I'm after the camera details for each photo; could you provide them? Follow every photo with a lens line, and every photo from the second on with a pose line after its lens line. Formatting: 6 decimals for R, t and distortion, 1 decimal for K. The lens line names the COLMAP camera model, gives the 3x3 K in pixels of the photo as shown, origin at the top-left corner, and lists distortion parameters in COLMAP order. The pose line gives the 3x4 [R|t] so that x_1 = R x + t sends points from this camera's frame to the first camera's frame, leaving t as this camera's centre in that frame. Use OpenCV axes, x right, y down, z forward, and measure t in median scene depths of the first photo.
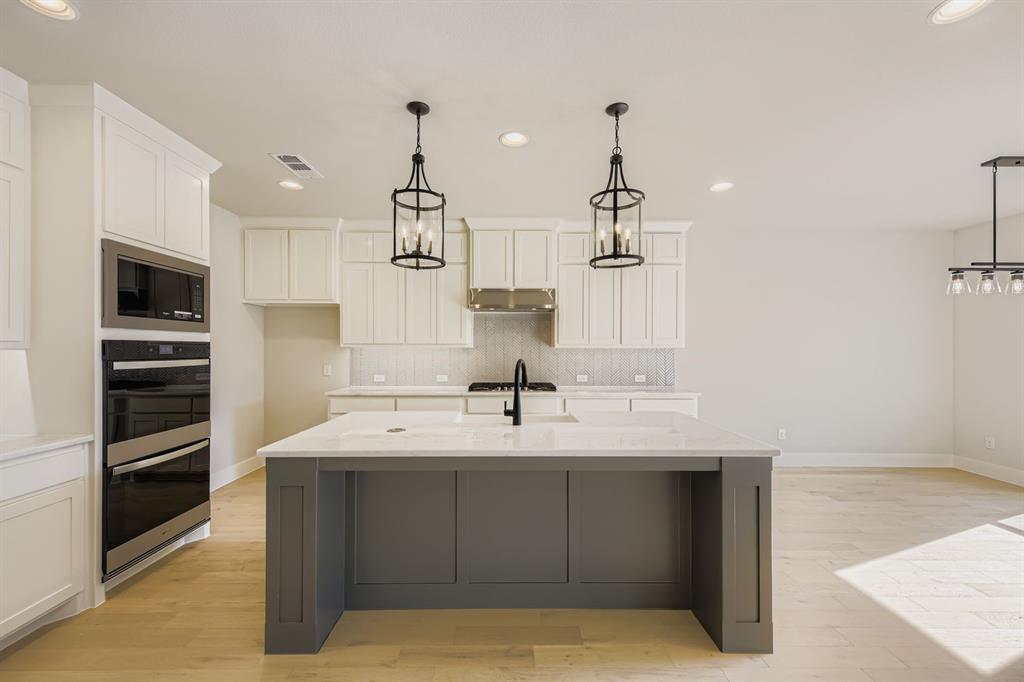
lens RADIAL K [[409.4, 0, 509.2], [0, 409.4, 345.1], [0, 0, 1]] dist [0.007491, 0.000084]
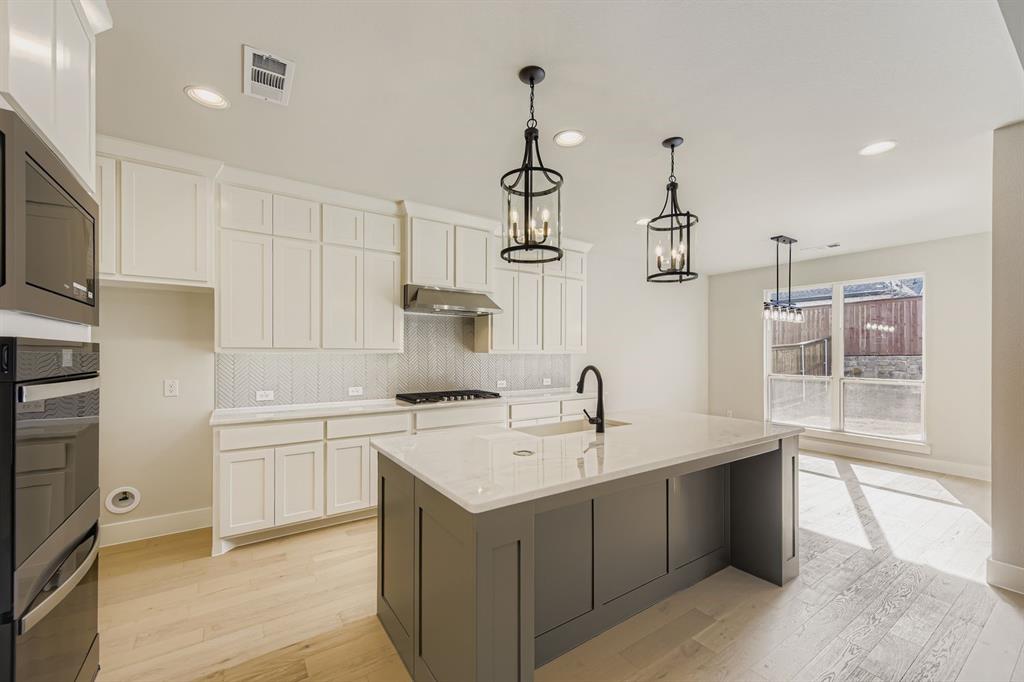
lens RADIAL K [[412.5, 0, 512.1], [0, 412.5, 350.8], [0, 0, 1]] dist [0.015169, -0.000029]
pose [[0.830418, 0.003759, 0.557128, -0.497358], [-0.005258, 0.999986, 0.001090, -0.001578], [-0.557115, -0.003835, 0.830426, 0.201892]]
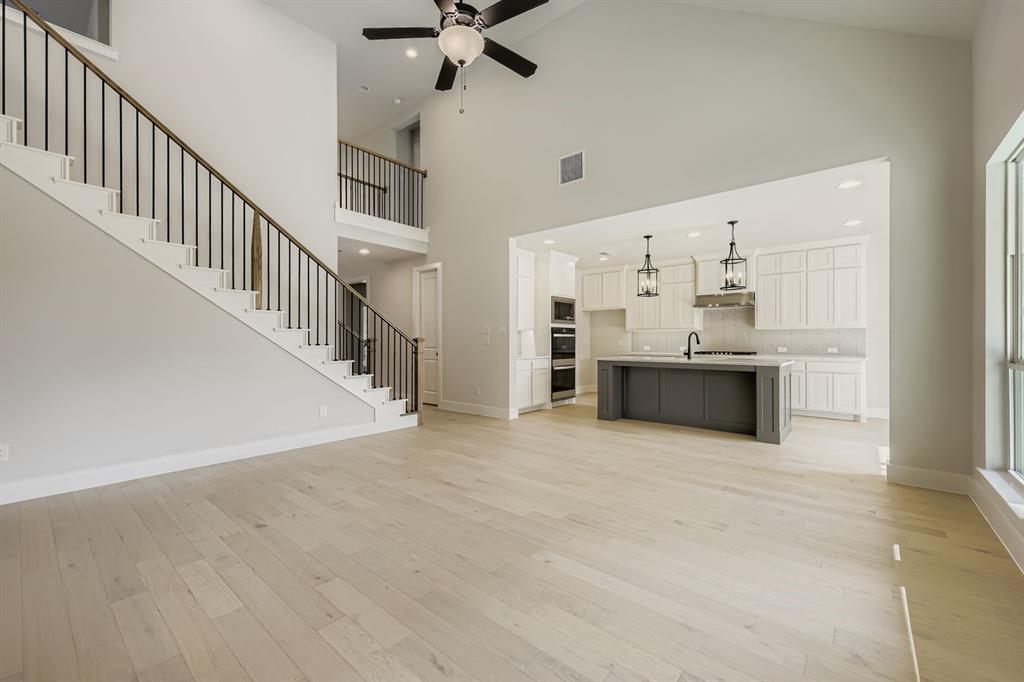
lens RADIAL K [[409.4, 0, 509.2], [0, 409.4, 345.1], [0, 0, 1]] dist [0.007491, 0.000084]
pose [[0.761060, 0.006047, -0.648653, 0.540076], [0.006837, 0.999826, 0.017342, 0.044823], [0.648645, -0.017634, 0.760887, -1.057868]]
